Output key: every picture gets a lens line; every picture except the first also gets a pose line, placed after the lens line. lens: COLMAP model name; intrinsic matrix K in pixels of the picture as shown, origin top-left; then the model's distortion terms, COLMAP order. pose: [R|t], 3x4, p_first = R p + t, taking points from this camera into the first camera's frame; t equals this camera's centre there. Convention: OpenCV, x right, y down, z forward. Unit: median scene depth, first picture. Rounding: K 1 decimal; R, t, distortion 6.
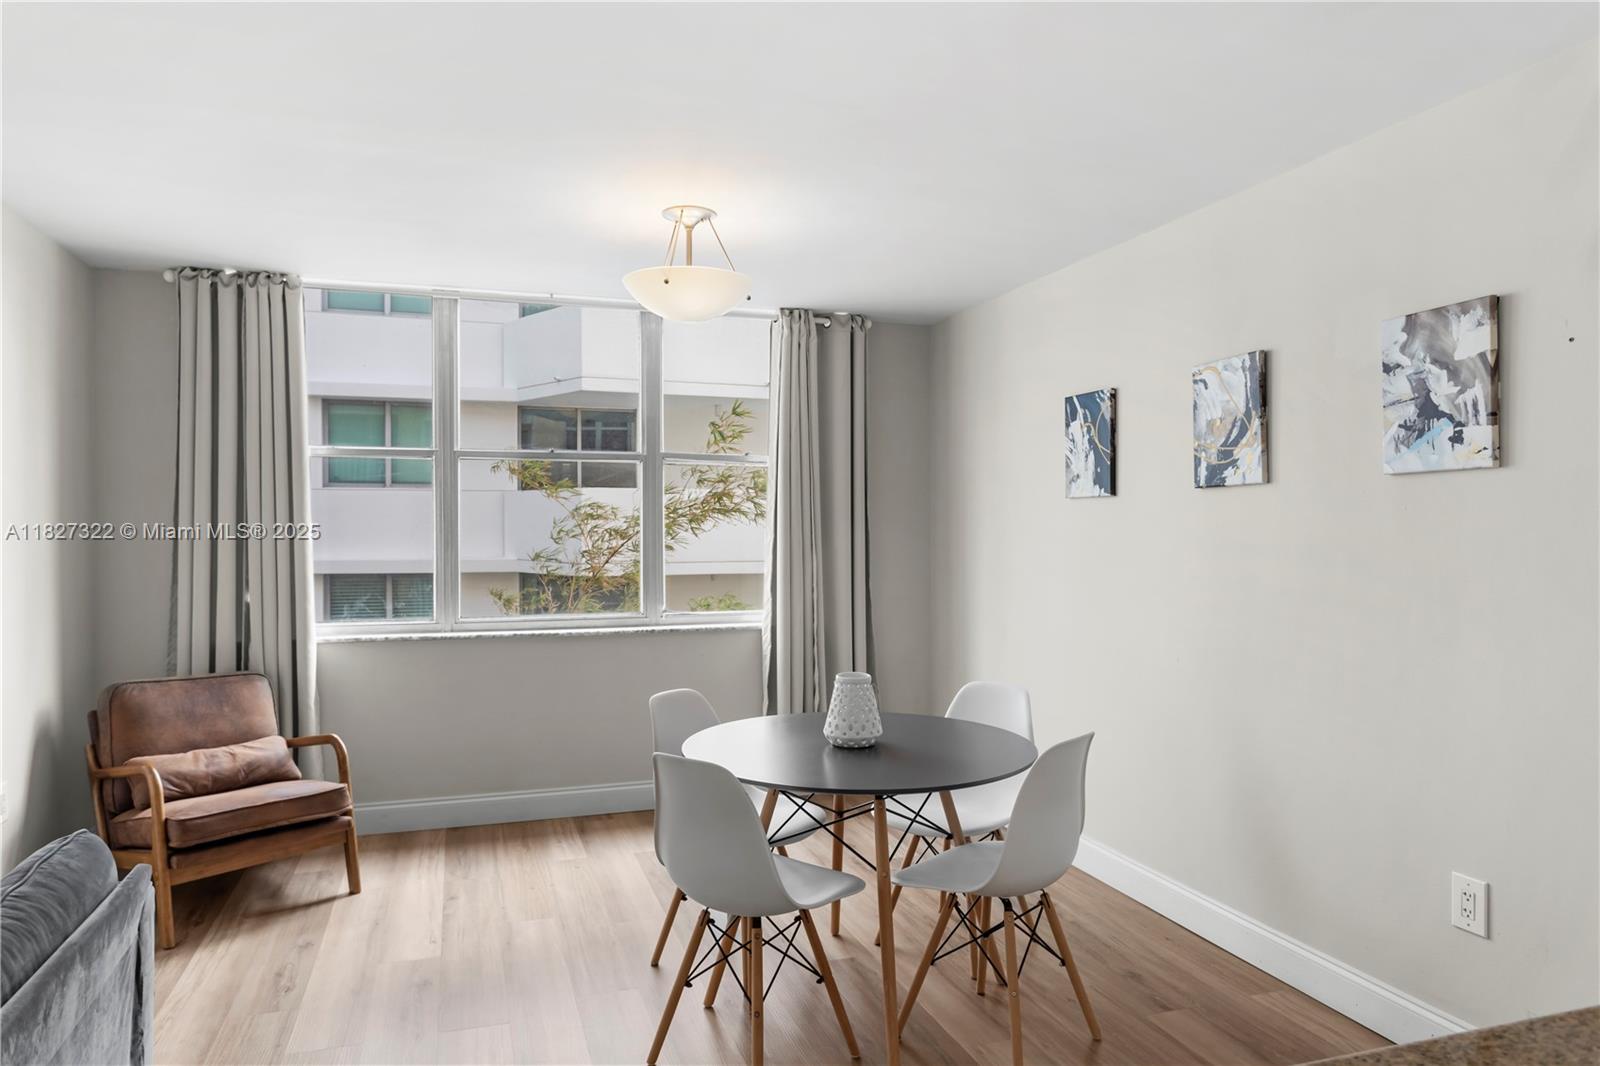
lens RADIAL K [[1025.8, 0, 801.3], [0, 1025.8, 543.8], [0, 0, 1]] dist [0.004079, -0.000333]
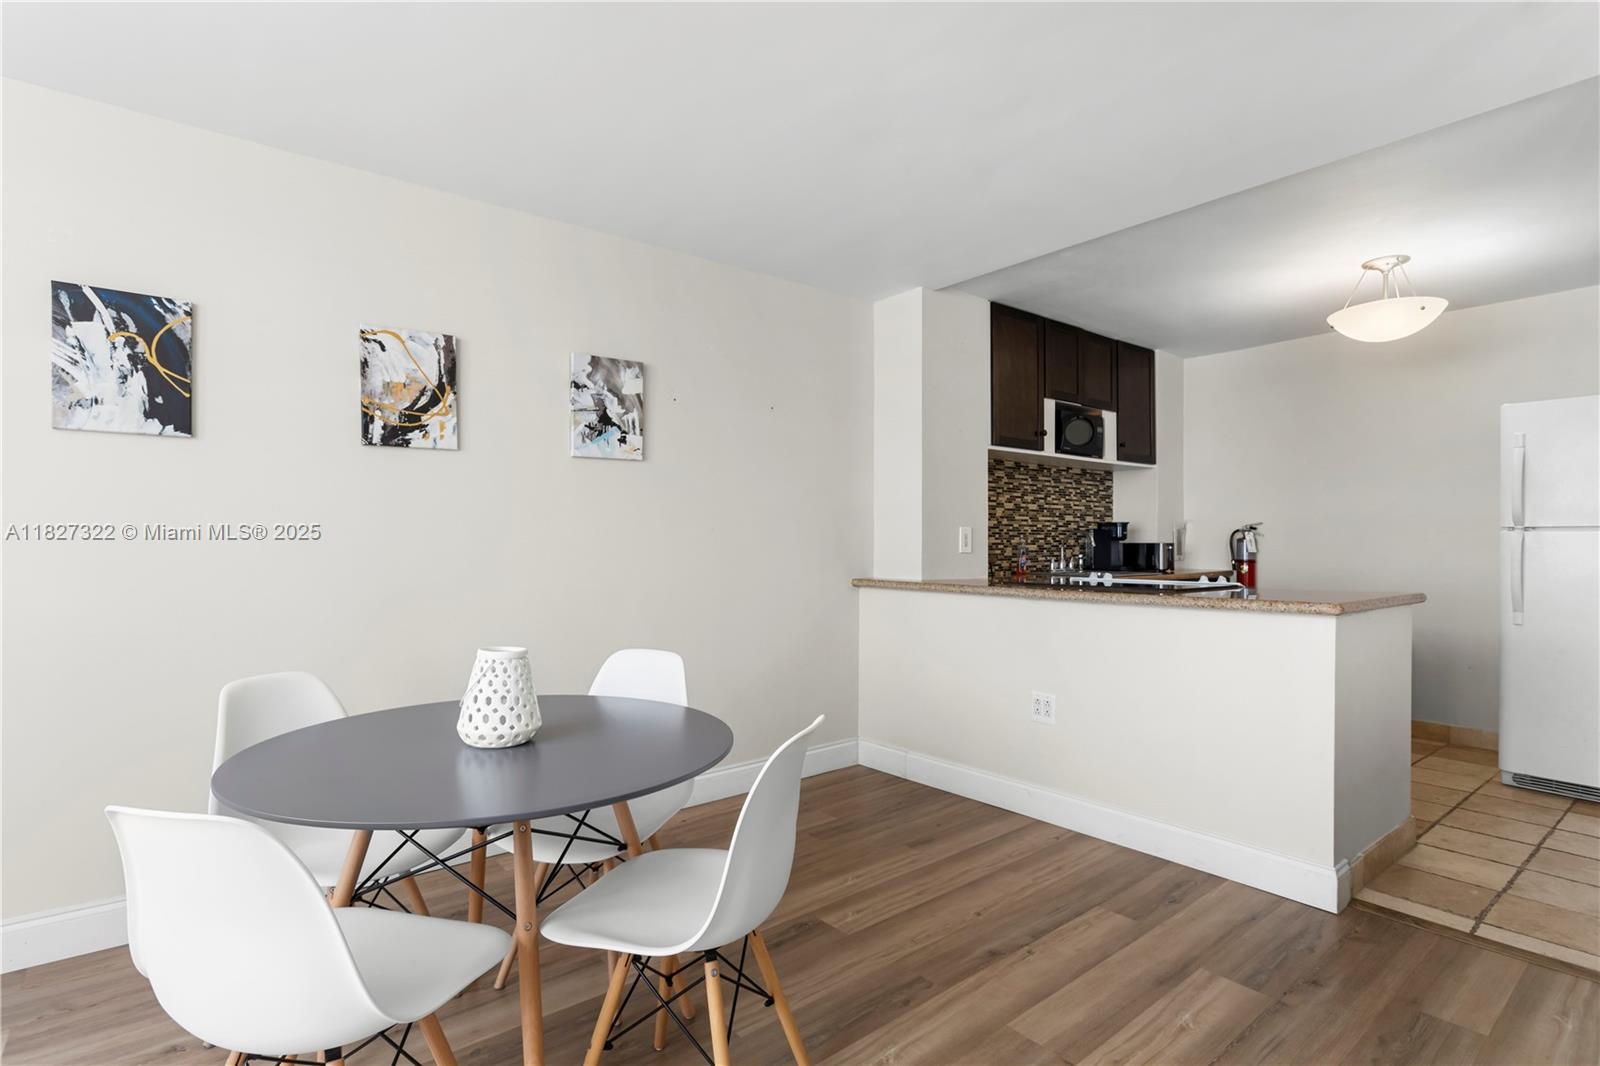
lens RADIAL K [[794.2, 0, 802.6], [0, 794.2, 539.5], [0, 0, 1]] dist [-0.010837, 0.006101]
pose [[-0.349427, 0.000106, 0.936964, -0.508260], [0.013956, 0.999890, 0.005092, 0.042411], [-0.936860, 0.014856, -0.349390, 0.887447]]
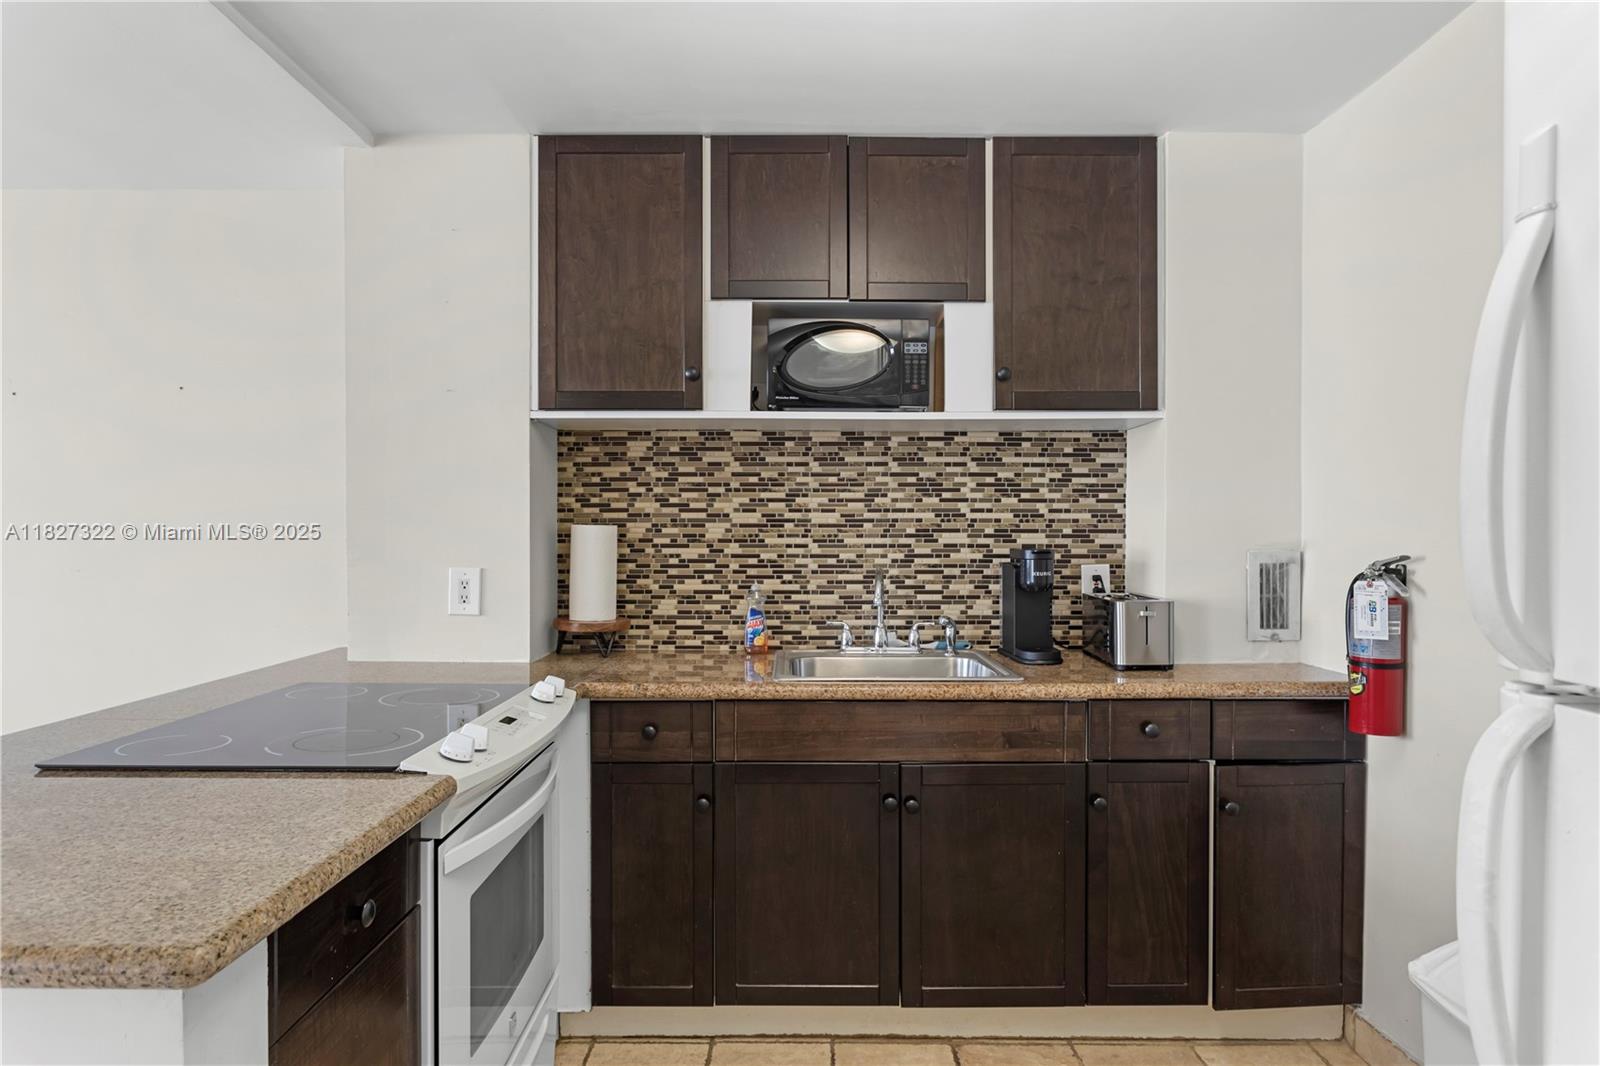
lens RADIAL K [[946.0, 0, 786.3], [0, 946.0, 540.3], [0, 0, 1]] dist [-0.014978, 0.000968]
pose [[0.317164, -0.011562, 0.948300, -0.109868], [0.014350, 0.999870, 0.007392, 0.008117], [-0.948262, 0.011263, 0.317288, -0.295228]]
